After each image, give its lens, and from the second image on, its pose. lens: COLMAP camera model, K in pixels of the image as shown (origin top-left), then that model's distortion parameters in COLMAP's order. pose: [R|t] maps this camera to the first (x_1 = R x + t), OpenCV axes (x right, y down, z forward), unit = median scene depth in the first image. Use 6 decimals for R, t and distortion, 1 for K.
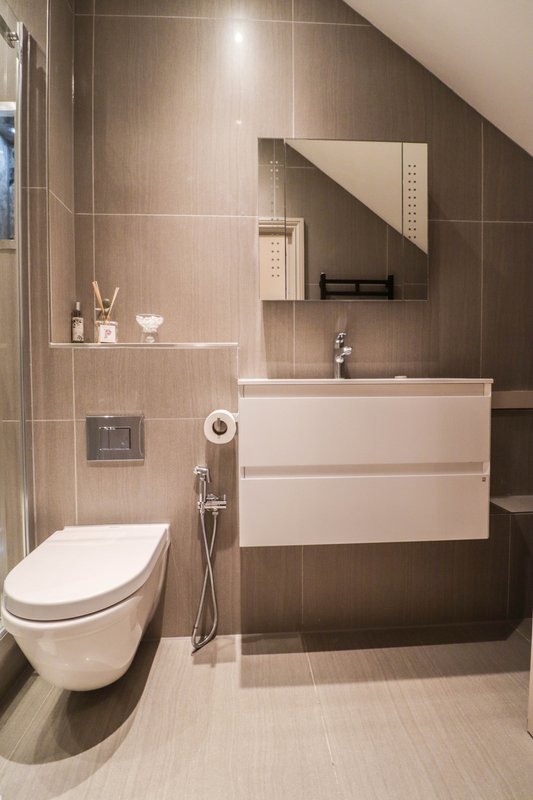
lens RADIAL K [[368.0, 0, 263.9], [0, 368.0, 390.9], [0, 0, 1]] dist [-0.003355, -0.010421]
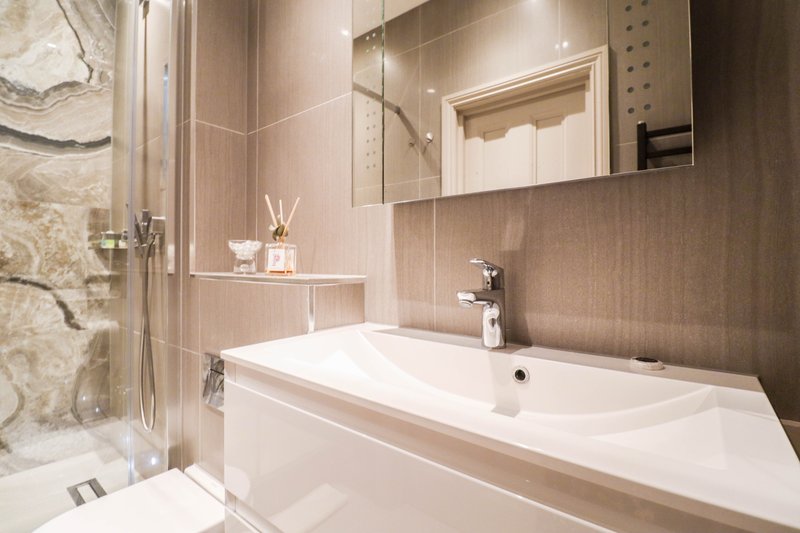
lens RADIAL K [[368.0, 0, 407.3], [0, 368.0, 259.8], [0, 0, 1]] dist [-0.003355, -0.010421]
pose [[0.760693, 0.003717, -0.649101, 0.491099], [-0.024181, 0.999452, -0.022615, -0.151644], [0.648661, 0.032899, 0.760366, 0.599781]]
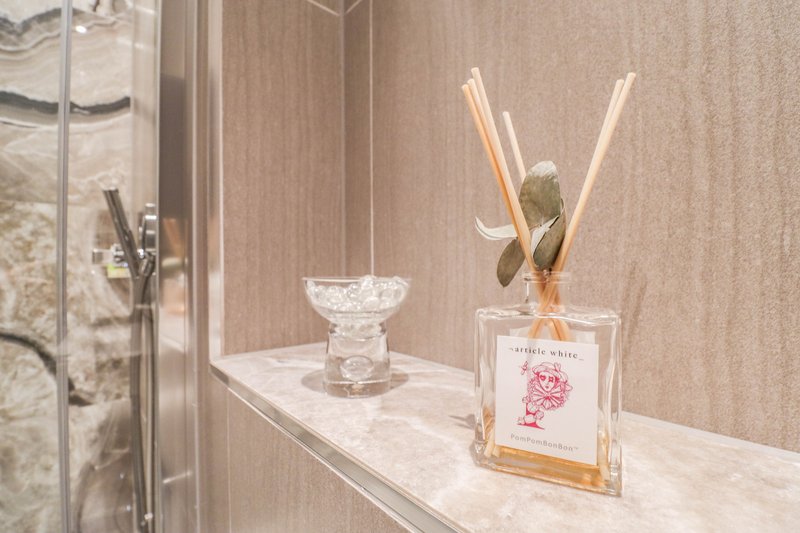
lens RADIAL K [[368.0, 0, 407.3], [0, 368.0, 263.9], [0, 0, 1]] dist [-0.003355, -0.010421]
pose [[0.627453, -0.006374, -0.778629, -0.166707], [-0.015235, 0.999675, -0.020461, -0.213603], [0.778506, 0.024701, 0.627151, 0.885511]]
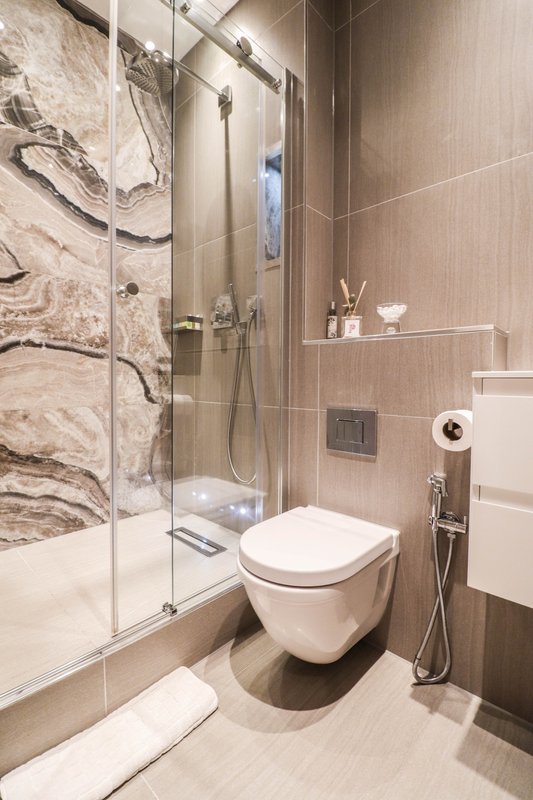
lens RADIAL K [[368.0, 0, 259.5], [0, 368.0, 392.1], [0, 0, 1]] dist [-0.003355, -0.010421]
pose [[0.680864, 0.034250, -0.731609, 0.158655], [-0.029763, 0.999375, 0.019088, 0.009534], [0.731805, 0.008778, 0.681457, 0.121528]]
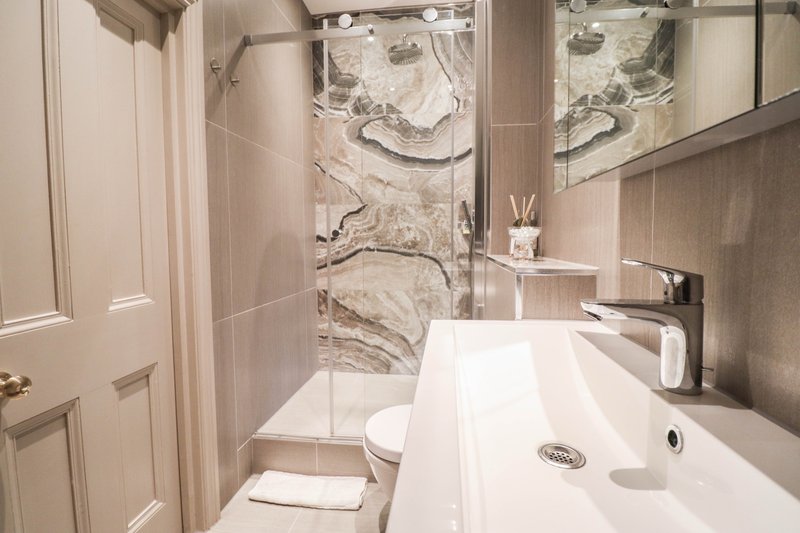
lens RADIAL K [[368.0, 0, 410.1], [0, 368.0, 260.2], [0, 0, 1]] dist [-0.003355, -0.010421]
pose [[-0.151563, 0.066215, -0.986227, 0.628704], [-0.020873, 0.997317, 0.070168, -0.186158], [0.988227, 0.031220, -0.149774, 0.895514]]
